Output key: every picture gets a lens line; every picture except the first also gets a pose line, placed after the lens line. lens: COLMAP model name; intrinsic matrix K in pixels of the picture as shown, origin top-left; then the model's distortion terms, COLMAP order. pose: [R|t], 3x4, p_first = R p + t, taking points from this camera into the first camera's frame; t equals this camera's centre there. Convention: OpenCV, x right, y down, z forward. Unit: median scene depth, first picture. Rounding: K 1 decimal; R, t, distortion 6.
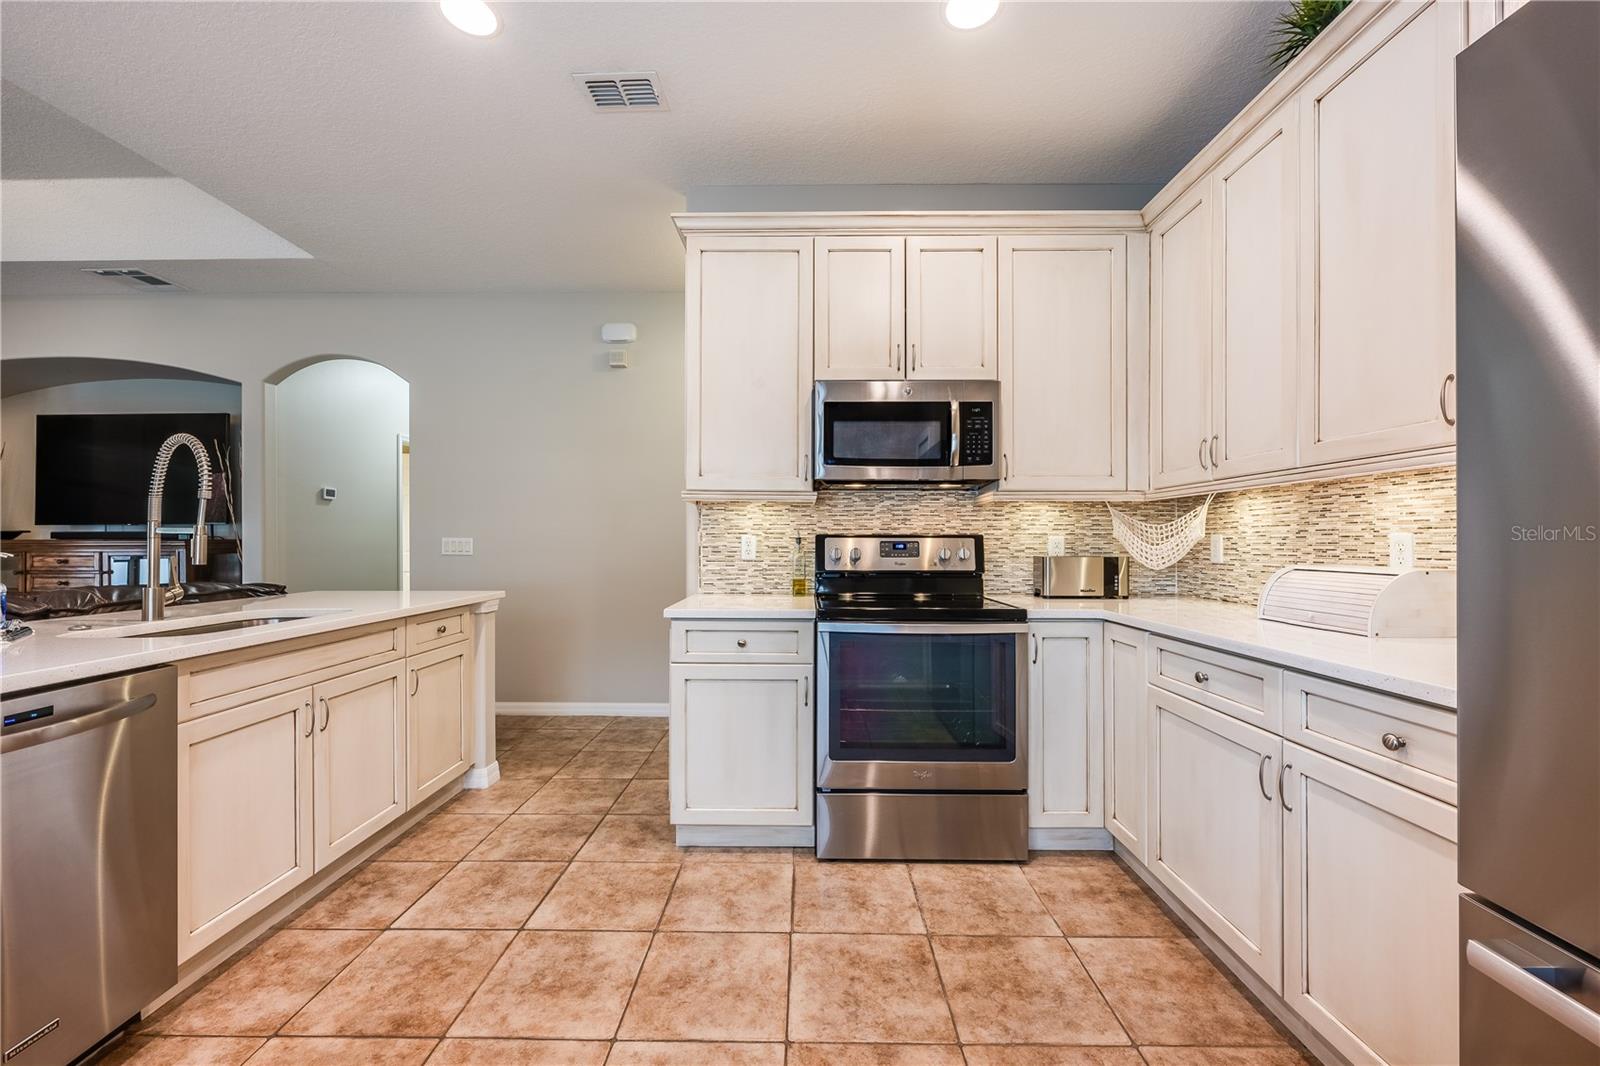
lens RADIAL K [[633.3, 0, 798.9], [0, 633.3, 540.4], [0, 0, 1]] dist [-0.000029, 0.000068]
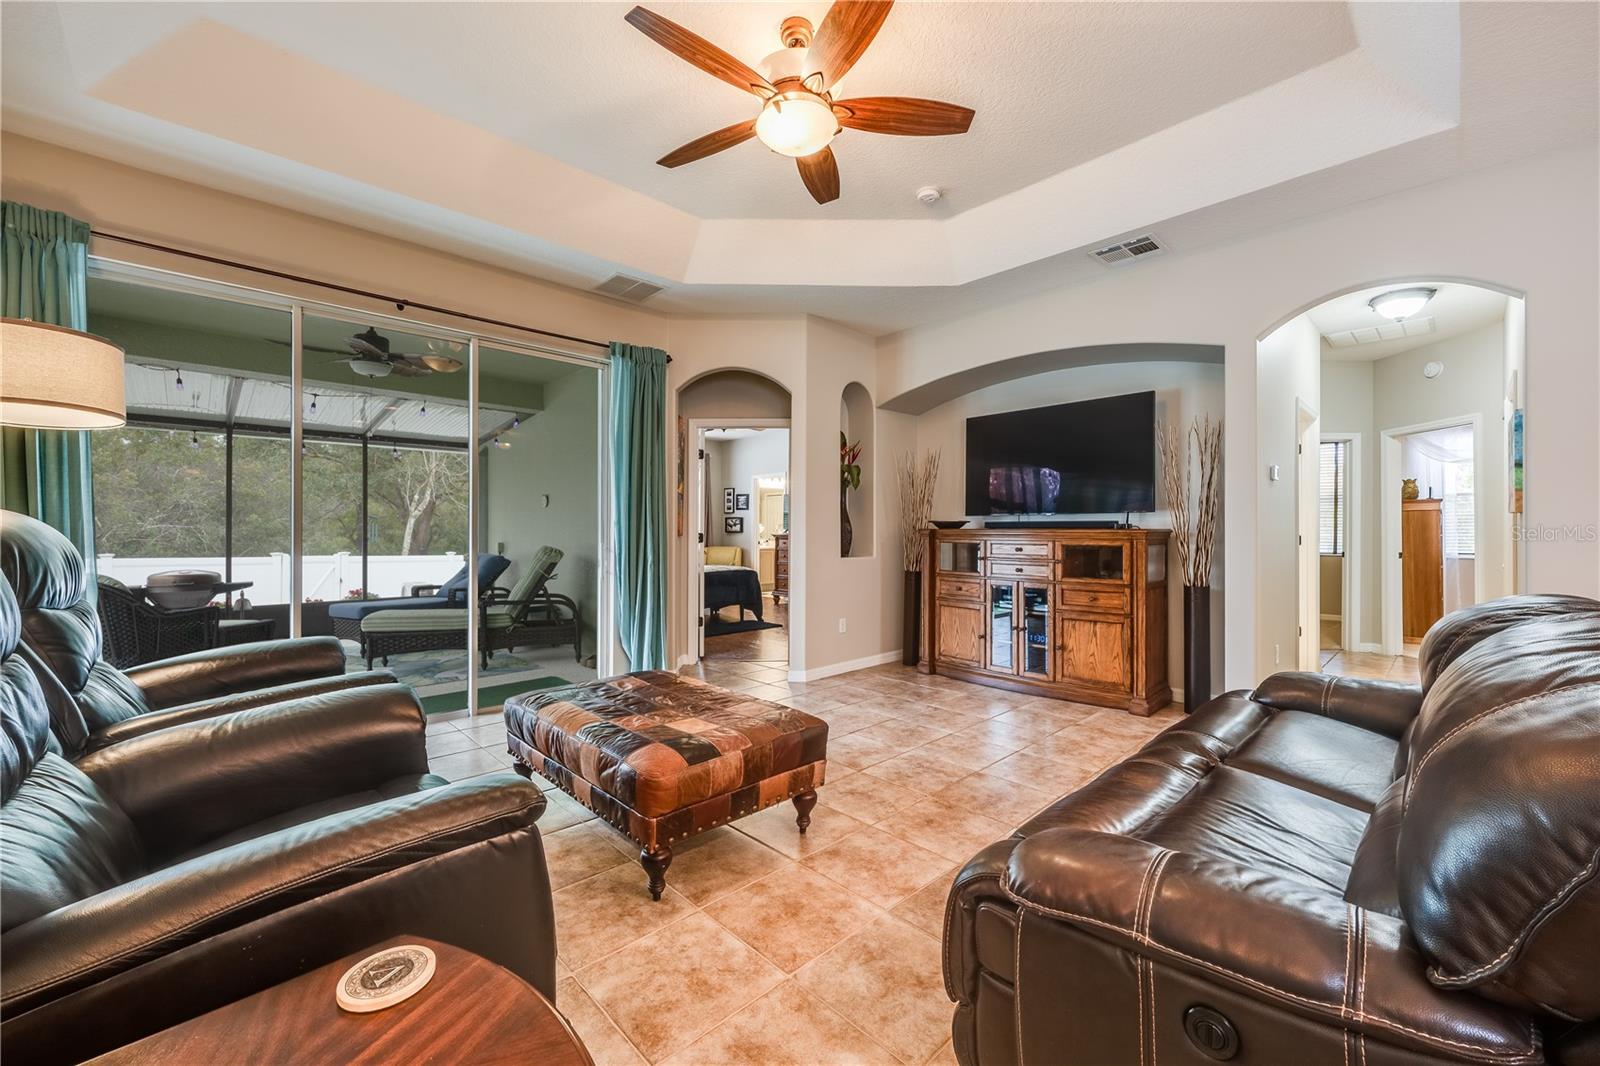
lens RADIAL K [[636.1, 0, 801.1], [0, 636.1, 529.3], [0, 0, 1]] dist [0.001803, -0.000455]
pose [[0.702613, 0.002150, -0.711569, -1.216855], [-0.004671, 0.999988, -0.001591, 0.004334], [0.711557, 0.004442, 0.702614, -0.007902]]
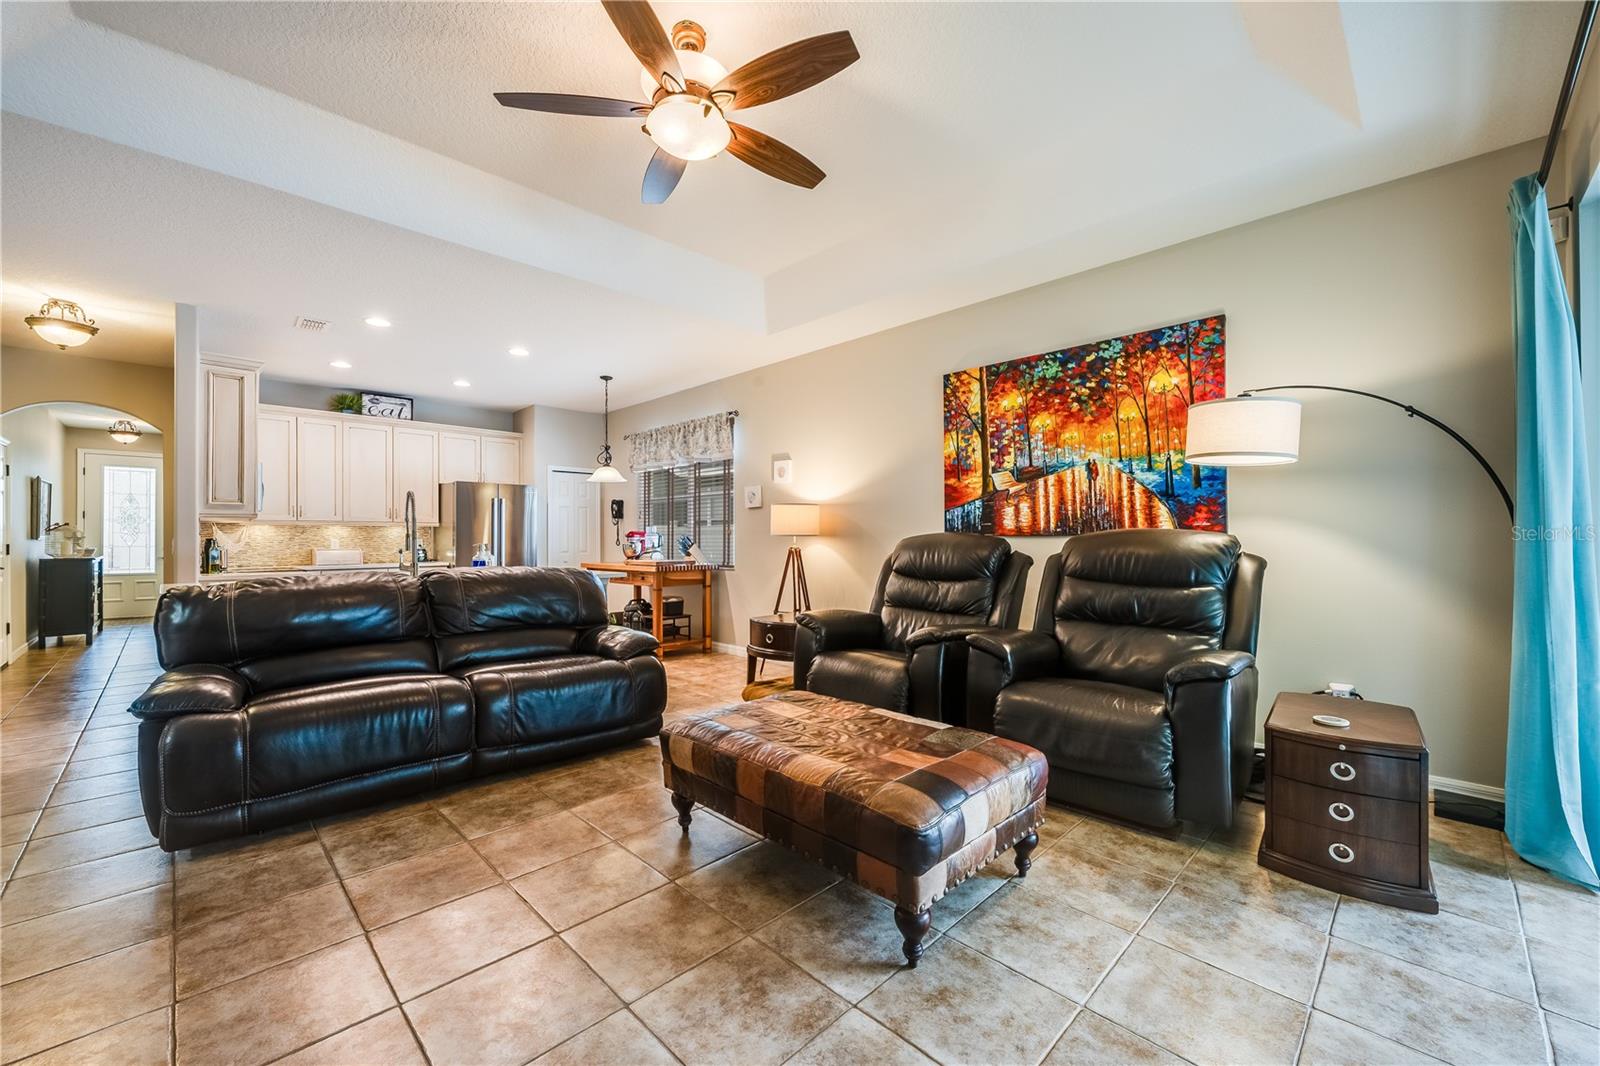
lens RADIAL K [[636.1, 0, 803.5], [0, 636.1, 538.0], [0, 0, 1]] dist [0.001803, -0.000455]
pose [[-0.719120, 0.010333, 0.694810, -2.915432], [0.008830, 0.999945, -0.005732, 0.021052], [-0.694830, 0.002013, -0.719171, 1.398959]]
